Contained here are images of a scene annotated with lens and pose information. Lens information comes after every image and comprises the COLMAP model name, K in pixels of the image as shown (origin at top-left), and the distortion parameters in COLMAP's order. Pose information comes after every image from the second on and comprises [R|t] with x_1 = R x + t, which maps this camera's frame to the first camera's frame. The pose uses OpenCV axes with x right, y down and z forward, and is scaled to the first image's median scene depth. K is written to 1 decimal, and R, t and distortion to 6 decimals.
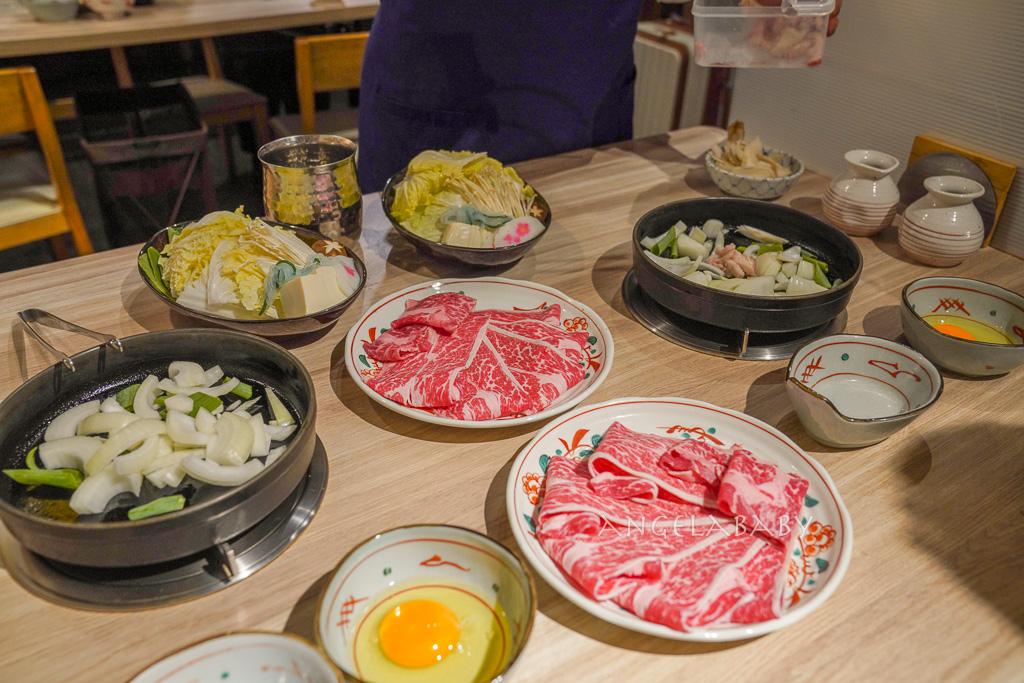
lens RADIAL K [[837.5, 0, 512.0], [0, 837.5, 341.5], [0, 0, 1]] dist [-0.101909, 0.149314]
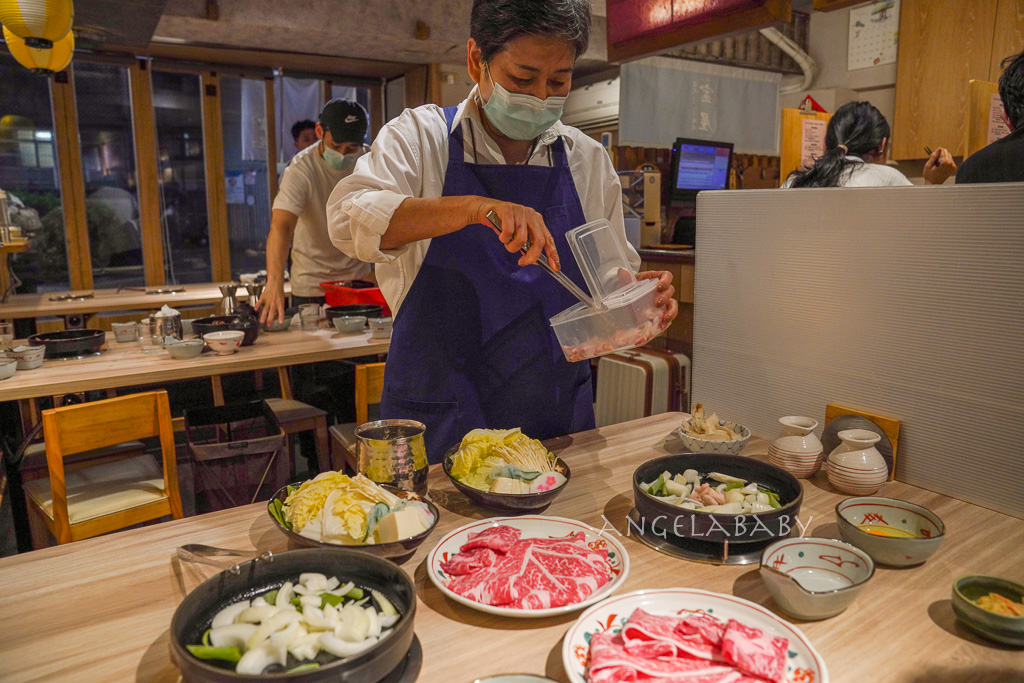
lens RADIAL K [[700.3, 0, 512.0], [0, 700.3, 341.5], [0, 0, 1]] dist [-0.116299, 0.071944]
pose [[0.999416, -0.033210, 0.008060, -0.060327], [0.033774, 0.923878, -0.381194, 0.099610], [0.005212, 0.381243, 0.924460, -0.147981]]
